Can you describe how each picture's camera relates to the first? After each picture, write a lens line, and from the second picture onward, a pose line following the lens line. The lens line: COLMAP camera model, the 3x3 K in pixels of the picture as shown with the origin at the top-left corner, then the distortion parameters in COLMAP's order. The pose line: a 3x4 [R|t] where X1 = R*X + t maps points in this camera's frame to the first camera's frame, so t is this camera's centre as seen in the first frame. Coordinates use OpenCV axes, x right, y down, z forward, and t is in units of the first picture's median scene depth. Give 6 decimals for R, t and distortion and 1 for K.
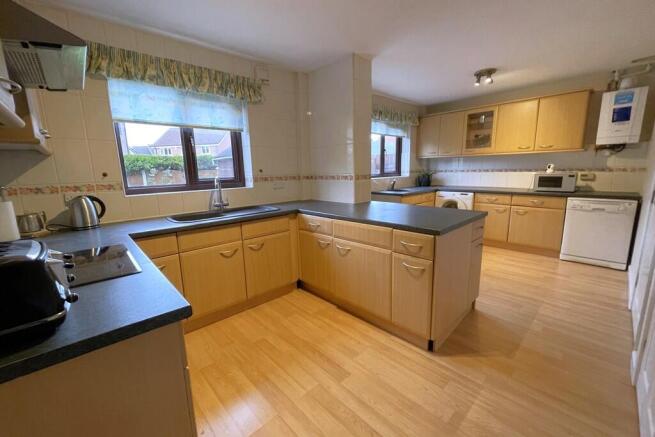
lens RADIAL K [[266.4, 0, 324.4], [0, 266.4, 217.7], [0, 0, 1]] dist [-0.050708, -0.000083]
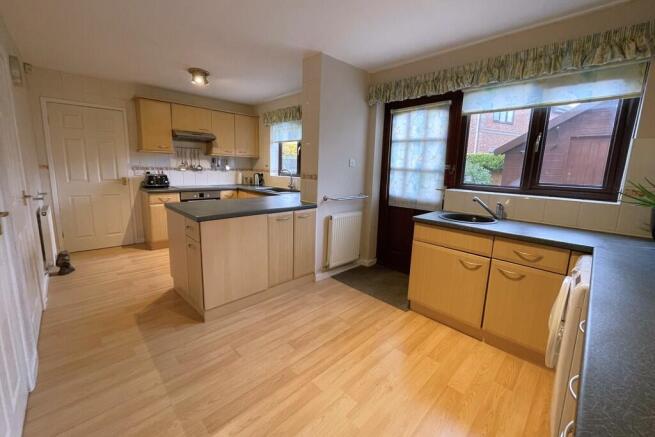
lens RADIAL K [[266.6, 0, 323.5], [0, 266.6, 216.9], [0, 0, 1]] dist [-0.015689, -0.000210]
pose [[0.032433, 0.199409, -0.979379, 1.430088], [-0.202982, 0.960788, 0.188902, -0.272103], [0.978645, 0.192670, 0.071638, 1.263399]]
